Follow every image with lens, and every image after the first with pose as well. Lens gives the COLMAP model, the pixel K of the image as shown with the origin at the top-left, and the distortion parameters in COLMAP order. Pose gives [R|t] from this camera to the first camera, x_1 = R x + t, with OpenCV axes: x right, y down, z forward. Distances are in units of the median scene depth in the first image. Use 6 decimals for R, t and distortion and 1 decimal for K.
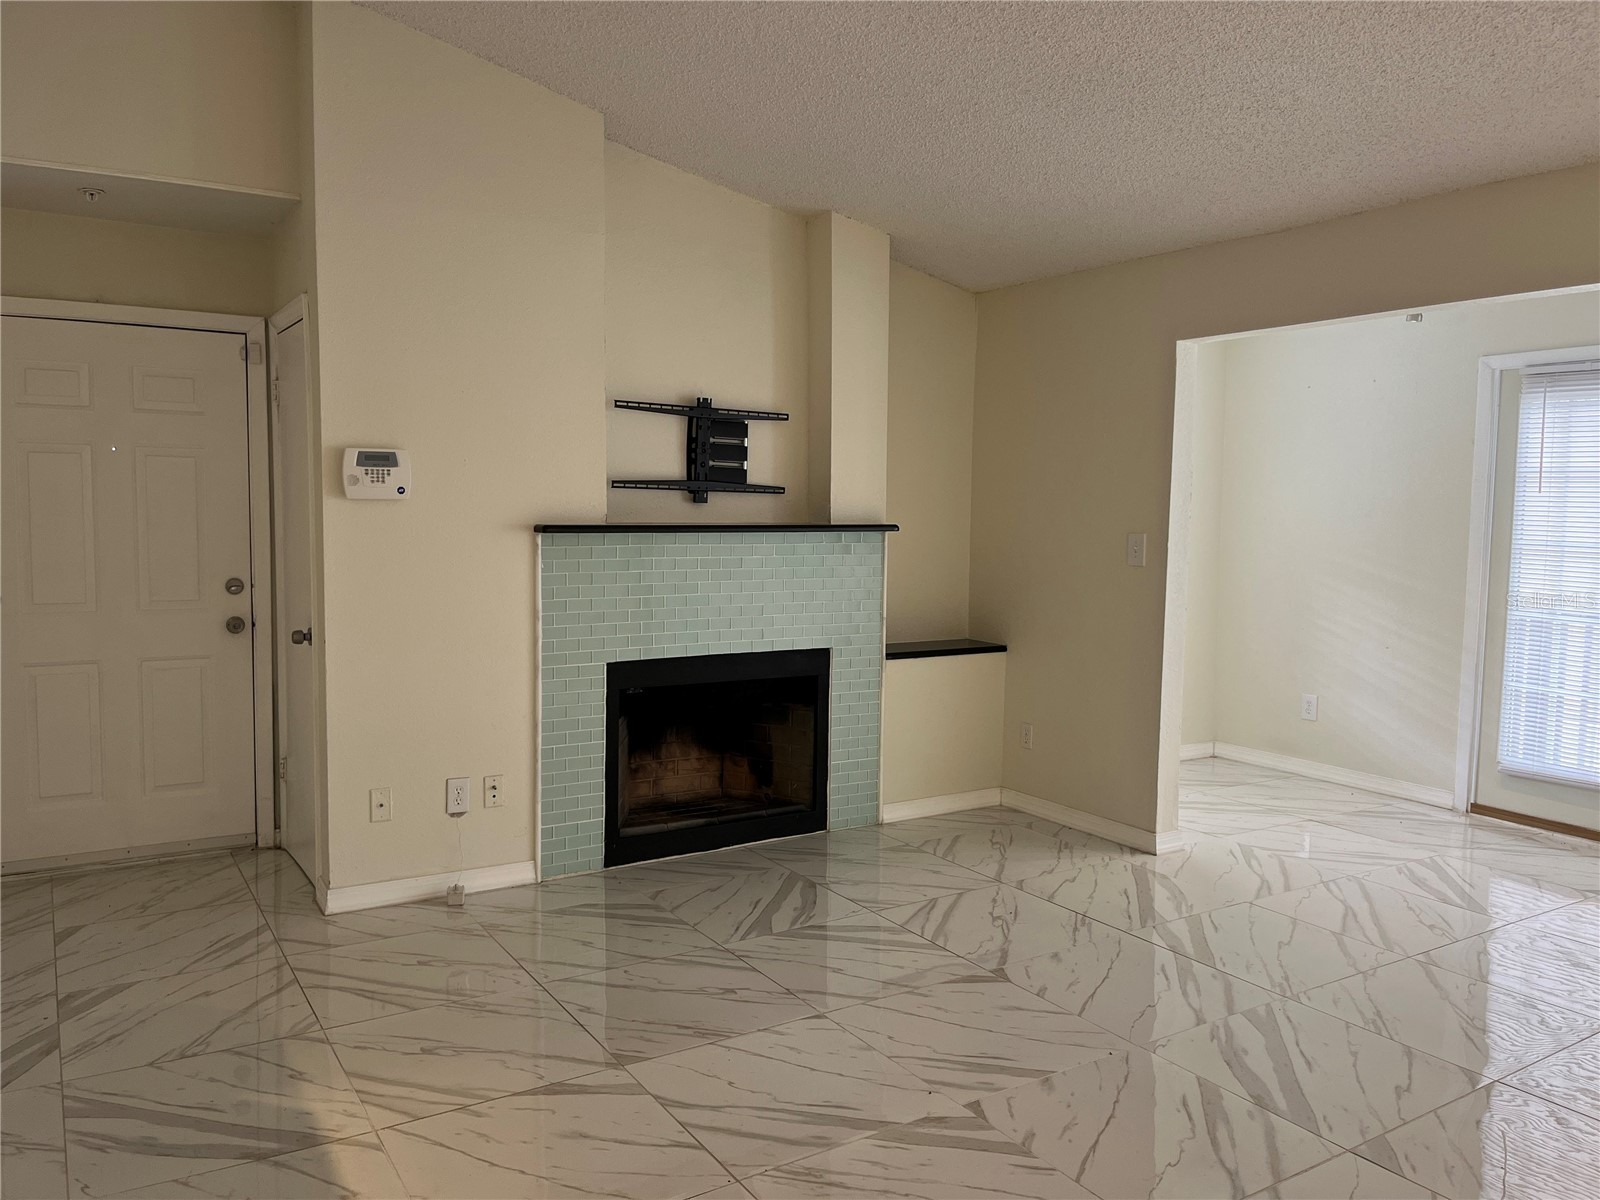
lens RADIAL K [[1209.3, 0, 797.7], [0, 1209.3, 606.7], [0, 0, 1]] dist [0.042869, -0.041249]
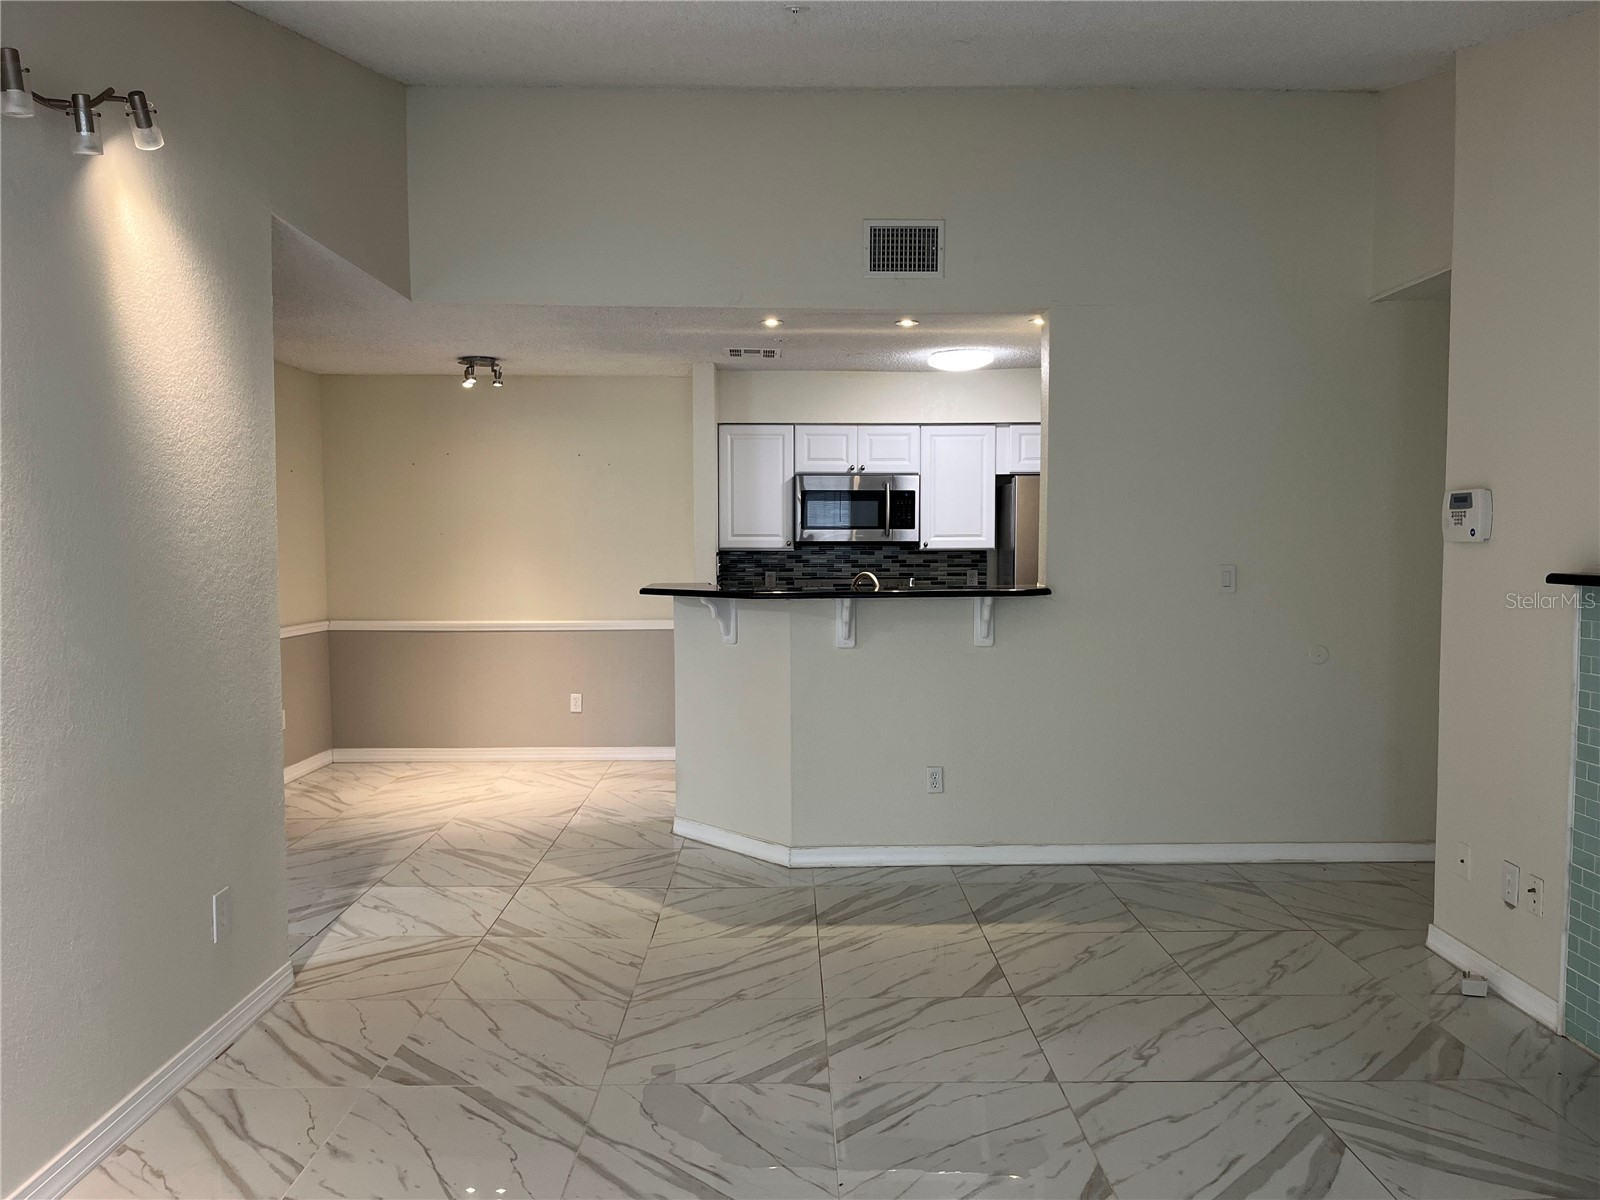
lens RADIAL K [[1209.3, 0, 809.1], [0, 1209.3, 607.4], [0, 0, 1]] dist [0.042869, -0.041249]
pose [[-0.510126, 0.040034, -0.859168, 0.684023], [-0.078704, 0.992553, 0.092979, -0.077508], [0.856491, 0.115051, -0.503176, 0.946351]]
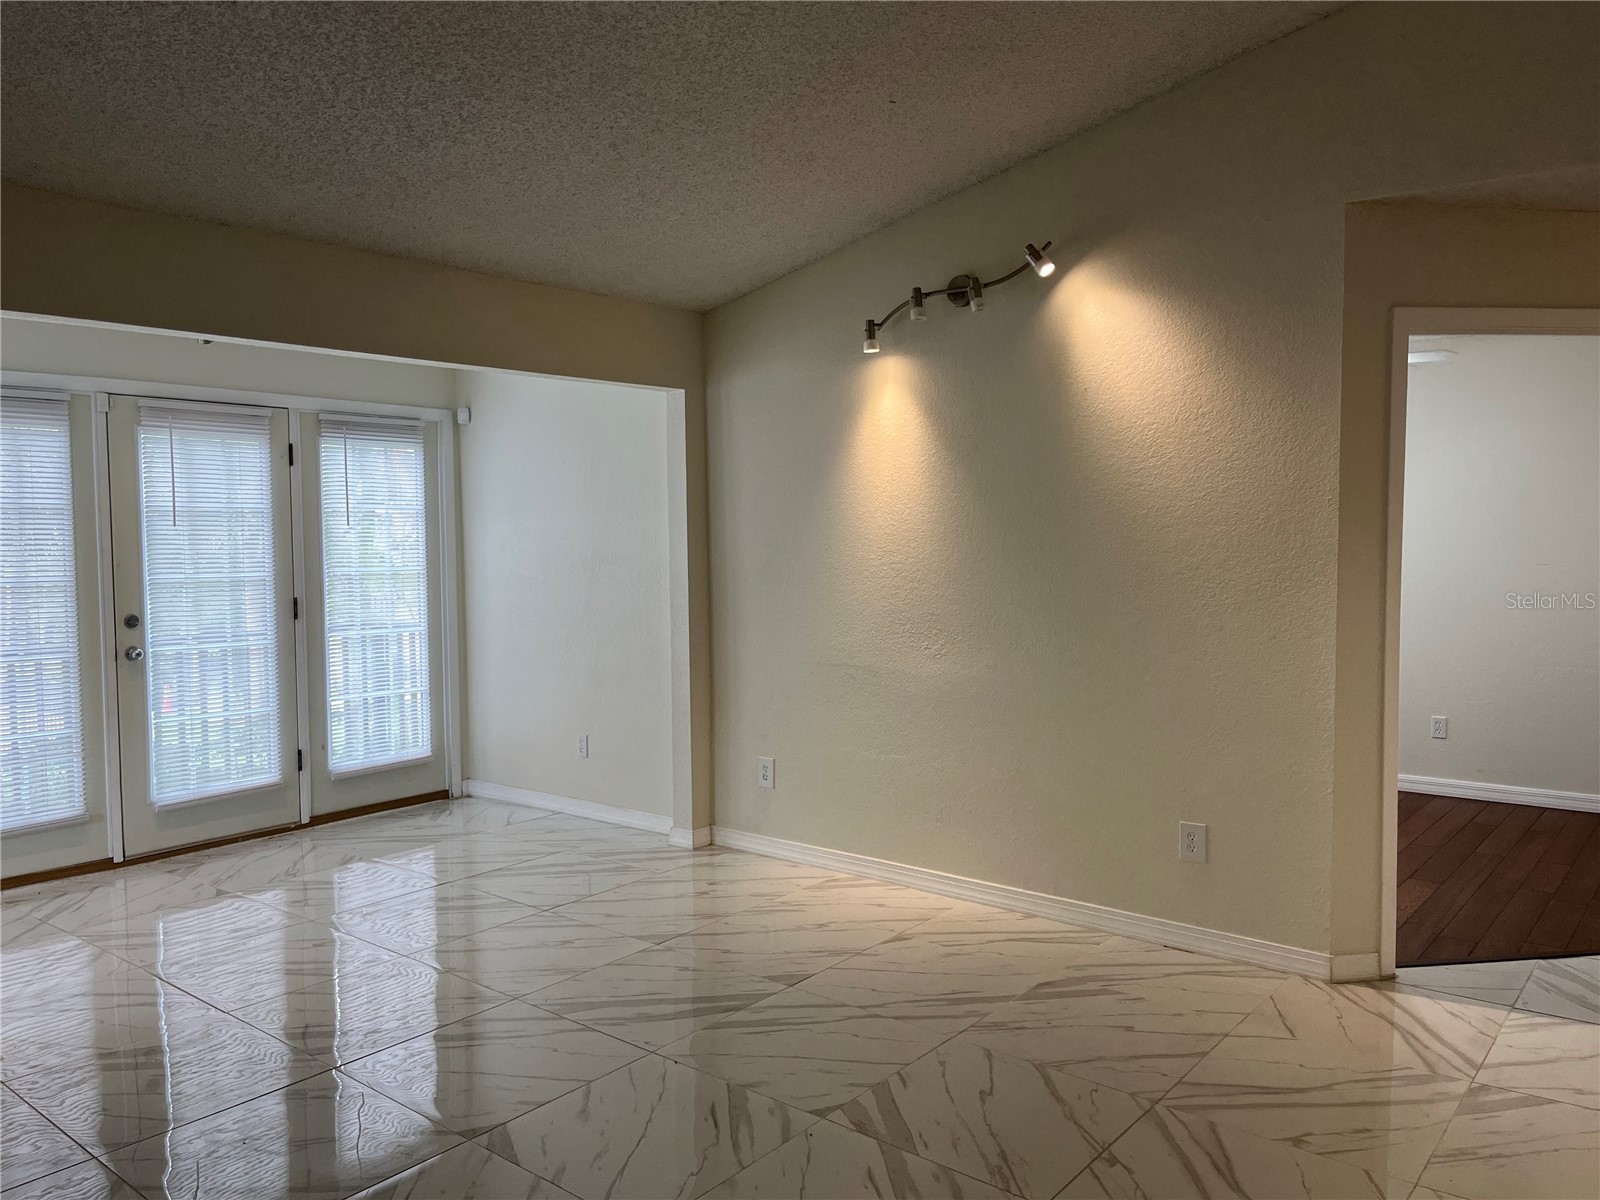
lens RADIAL K [[1209.3, 0, 808.0], [0, 1209.3, 604.3], [0, 0, 1]] dist [0.042869, -0.041249]
pose [[-0.331673, -0.066880, 0.941021, -0.514948], [0.086258, 0.991156, 0.100846, -0.084158], [-0.939443, 0.114618, -0.322971, 0.823923]]
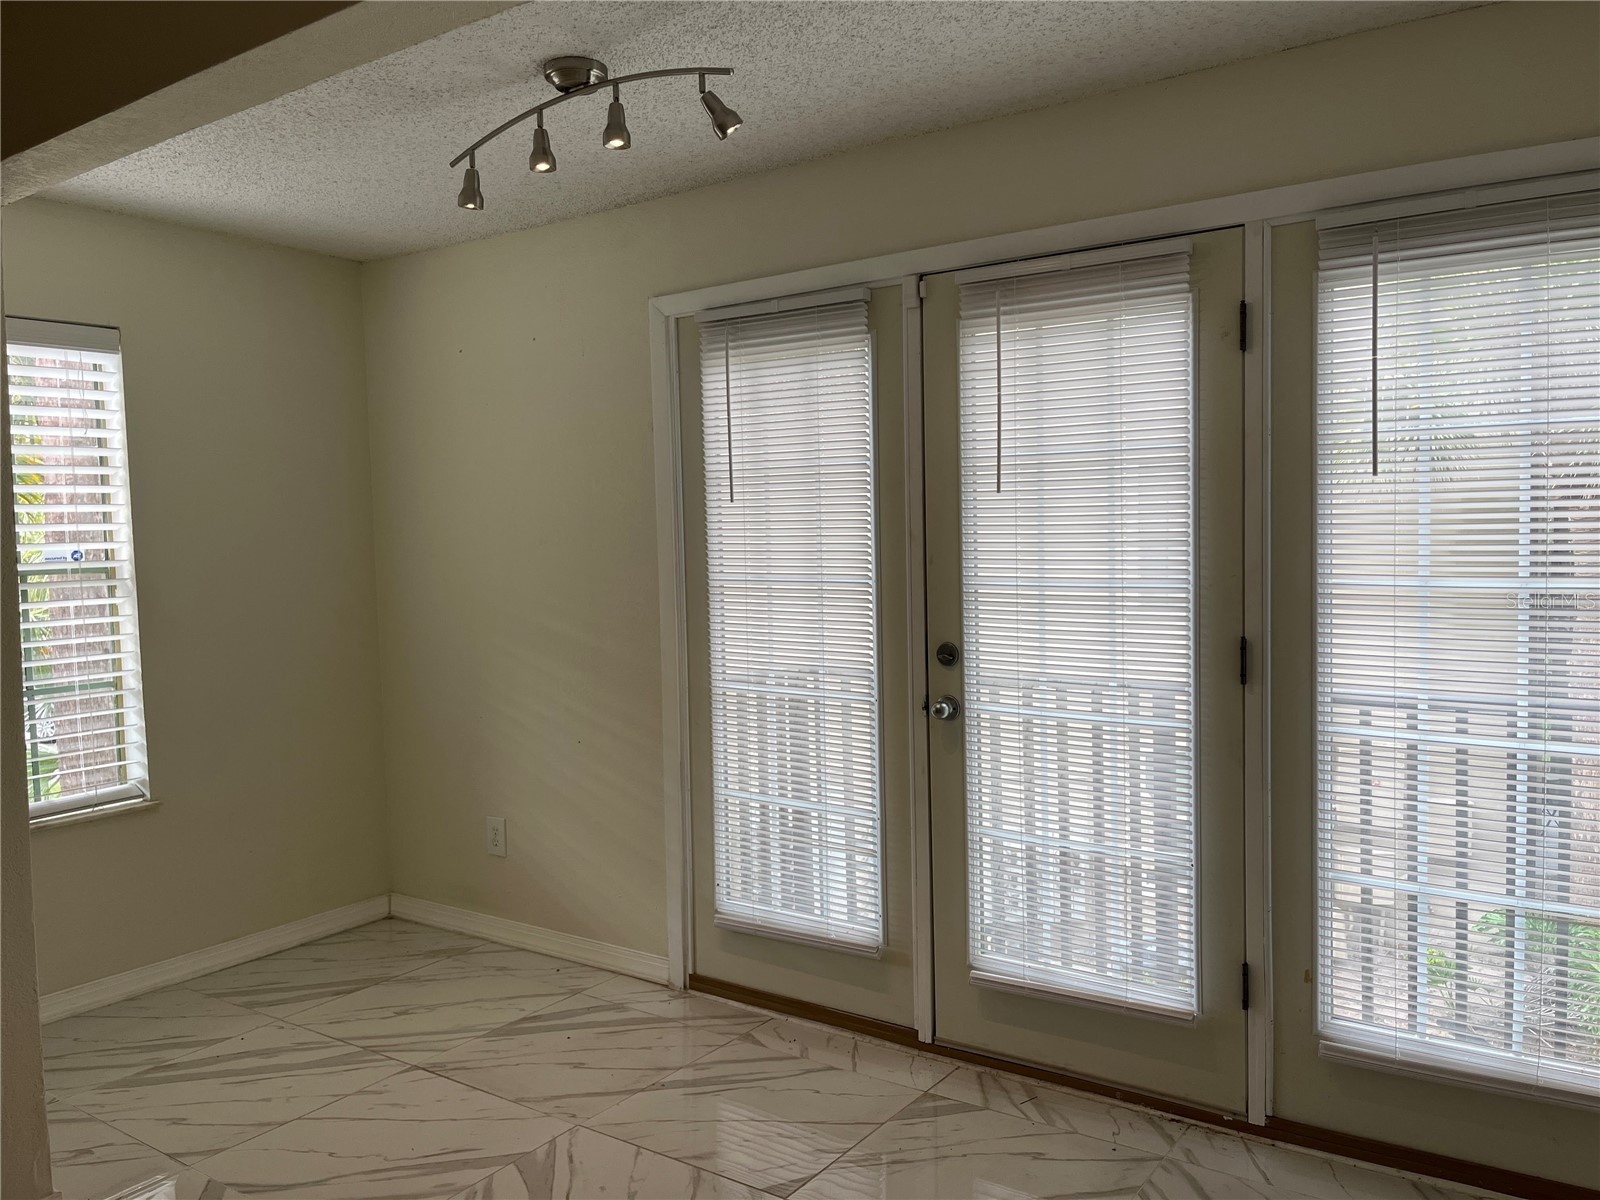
lens RADIAL K [[1209.3, 0, 805.0], [0, 1209.3, 599.4], [0, 0, 1]] dist [0.042869, -0.041249]
pose [[0.913980, -0.044975, 0.403259, 0.441519], [0.062318, 0.997606, -0.029980, -0.021511], [-0.400945, 0.052531, 0.914595, 0.457042]]
